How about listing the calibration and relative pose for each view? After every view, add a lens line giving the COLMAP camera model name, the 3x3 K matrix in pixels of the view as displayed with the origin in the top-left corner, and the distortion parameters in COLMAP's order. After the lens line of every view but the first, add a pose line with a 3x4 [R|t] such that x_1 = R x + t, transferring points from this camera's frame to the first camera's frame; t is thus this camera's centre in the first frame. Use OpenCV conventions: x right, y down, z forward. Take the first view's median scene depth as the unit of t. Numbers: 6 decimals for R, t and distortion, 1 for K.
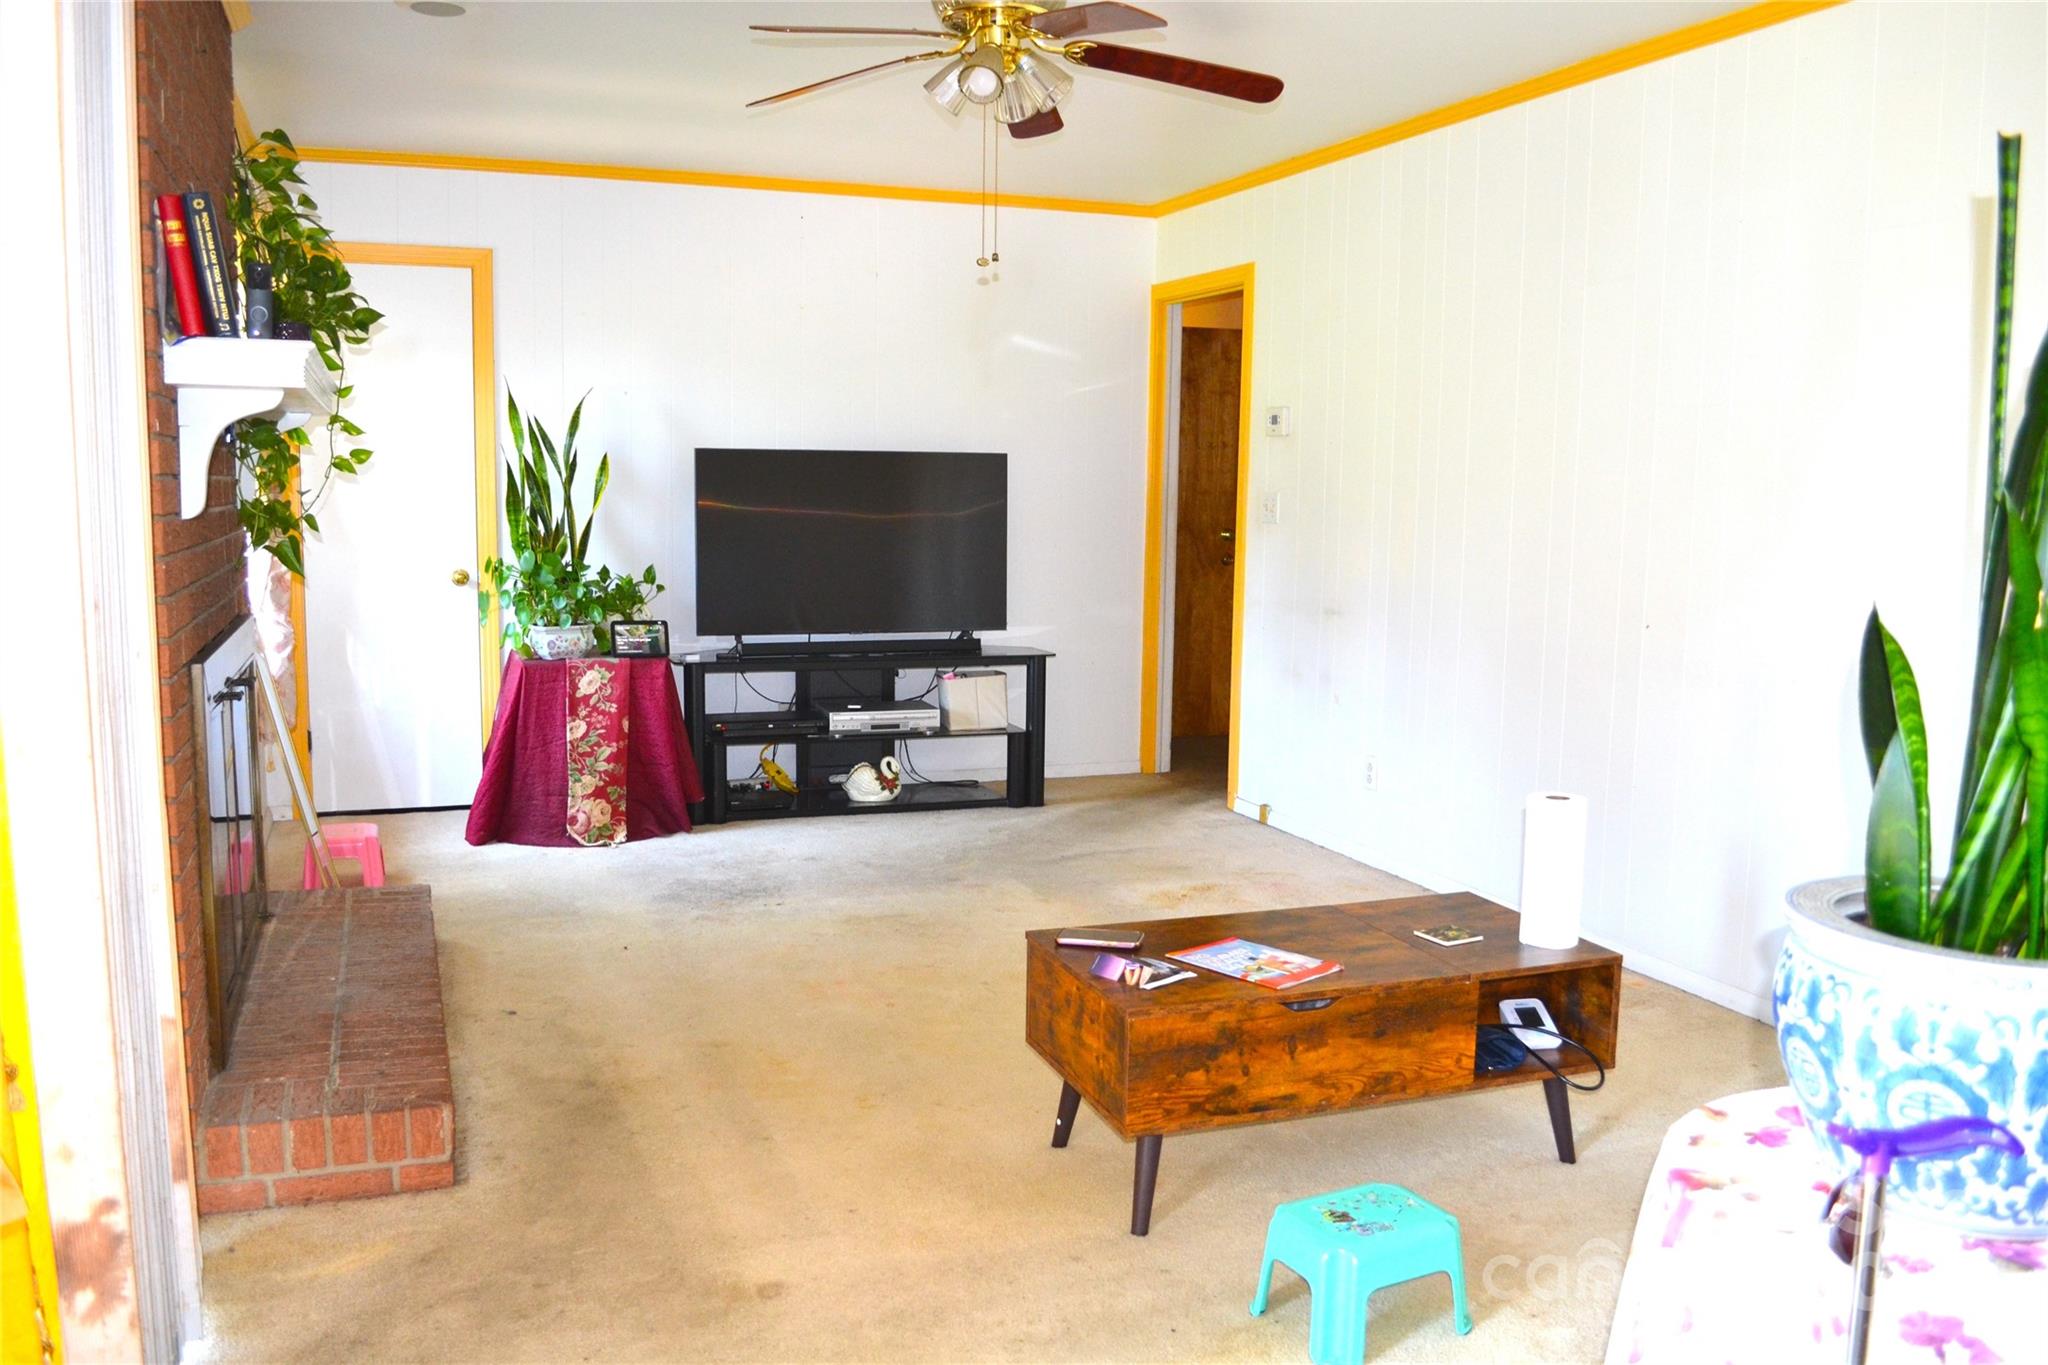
lens RADIAL K [[1645.5, 0, 1028.2], [0, 1645.5, 689.5], [0, 0, 1]] dist [-0.076564, 0.002867]
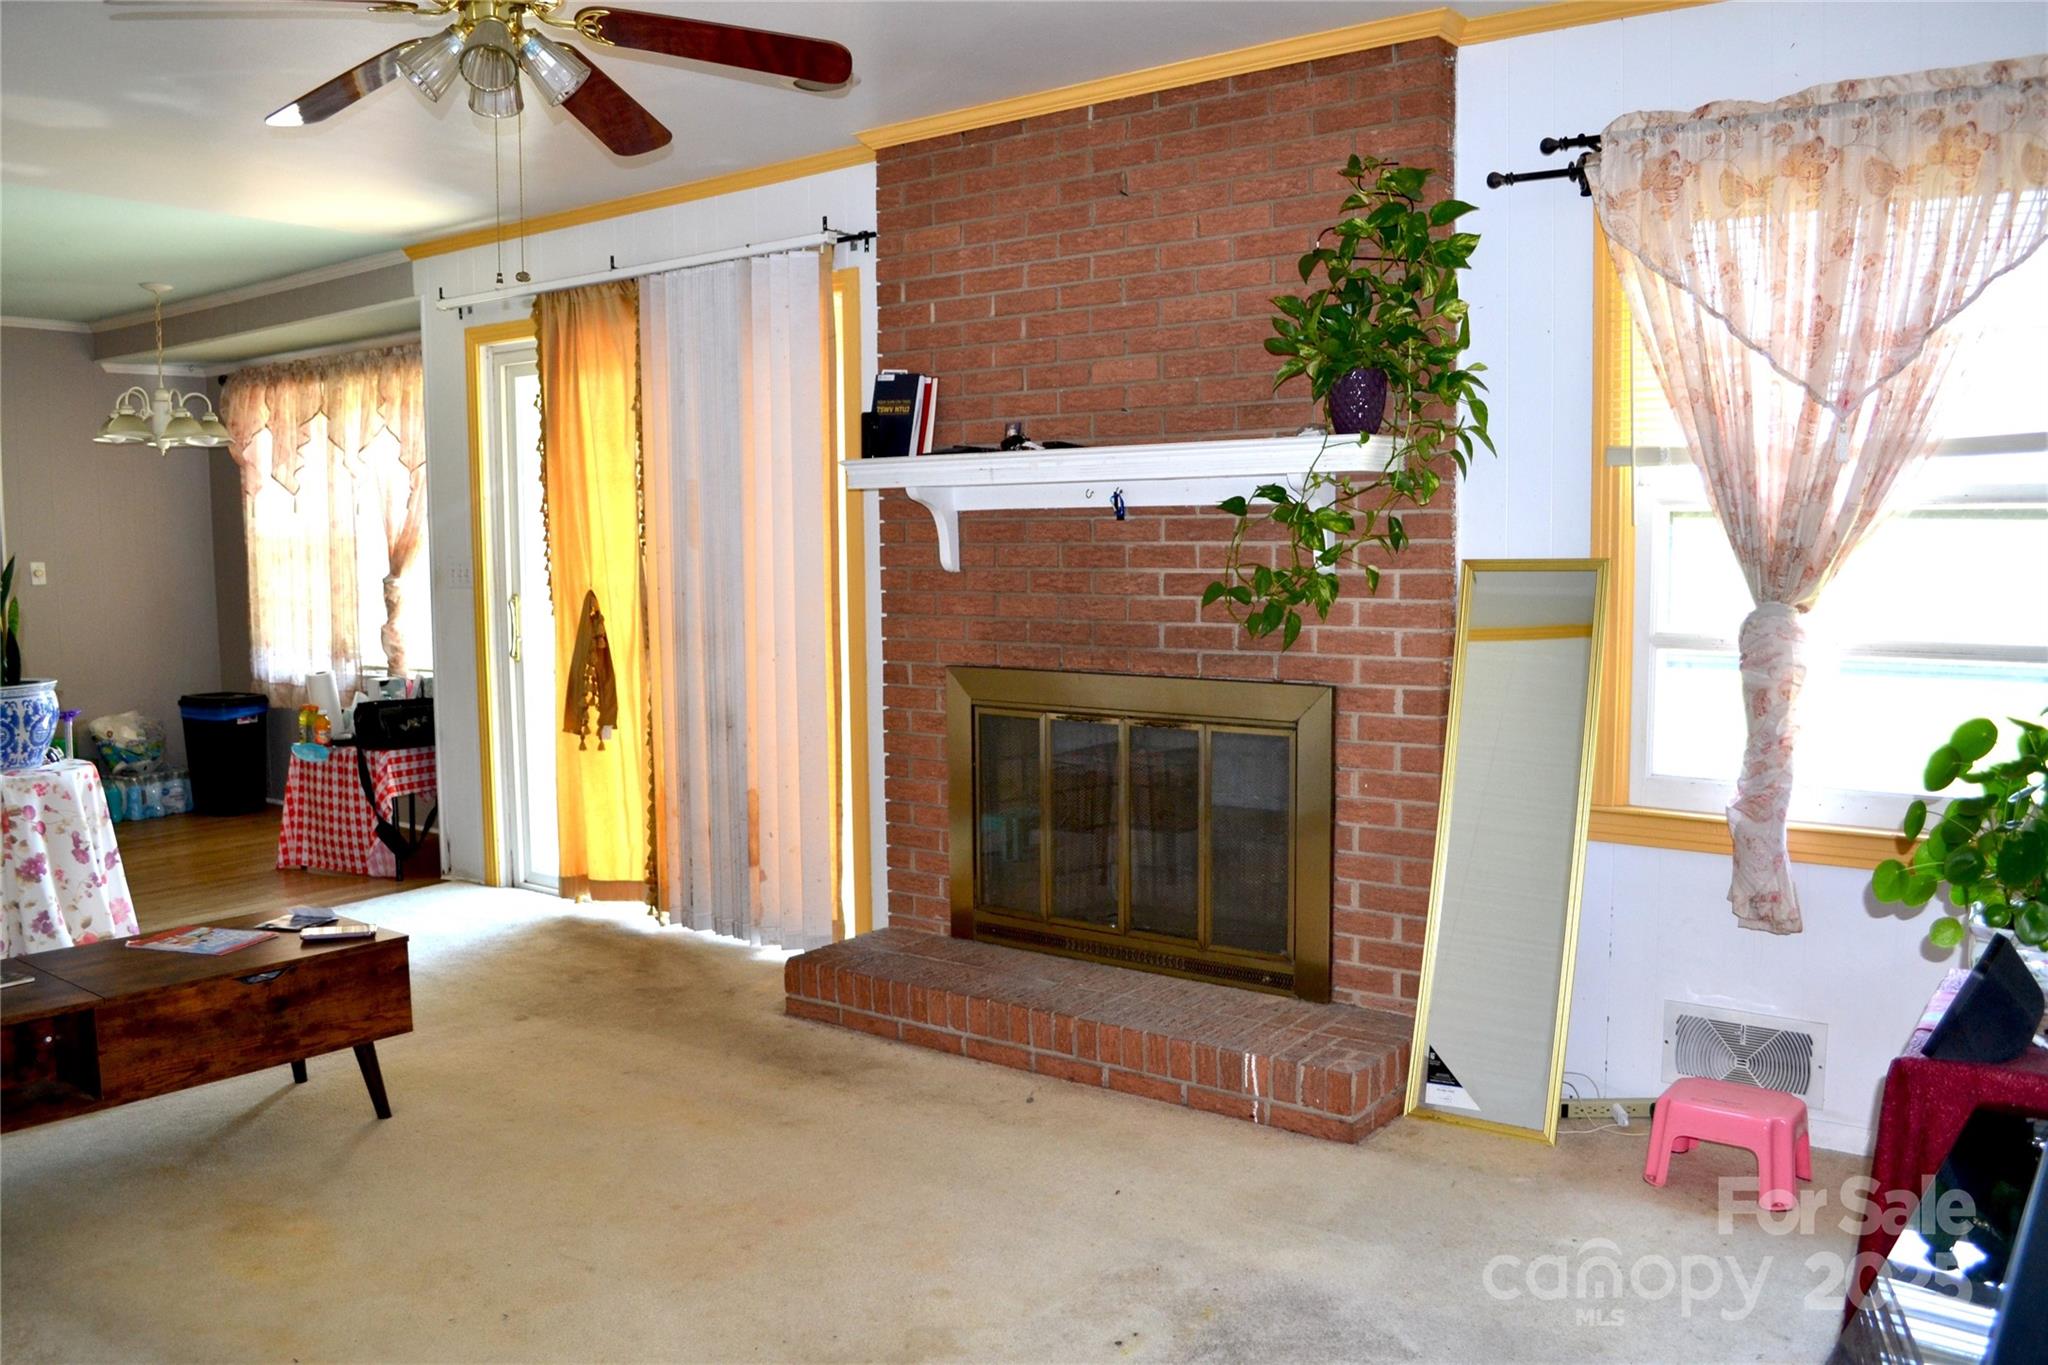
lens RADIAL K [[1645.5, 0, 1028.2], [0, 1645.5, 689.5], [0, 0, 1]] dist [-0.076564, 0.002867]
pose [[-0.845538, 0.044985, -0.532016, 0.164033], [-0.073812, 0.977027, 0.199924, -0.202706], [0.528788, 0.208312, -0.822793, 1.510583]]
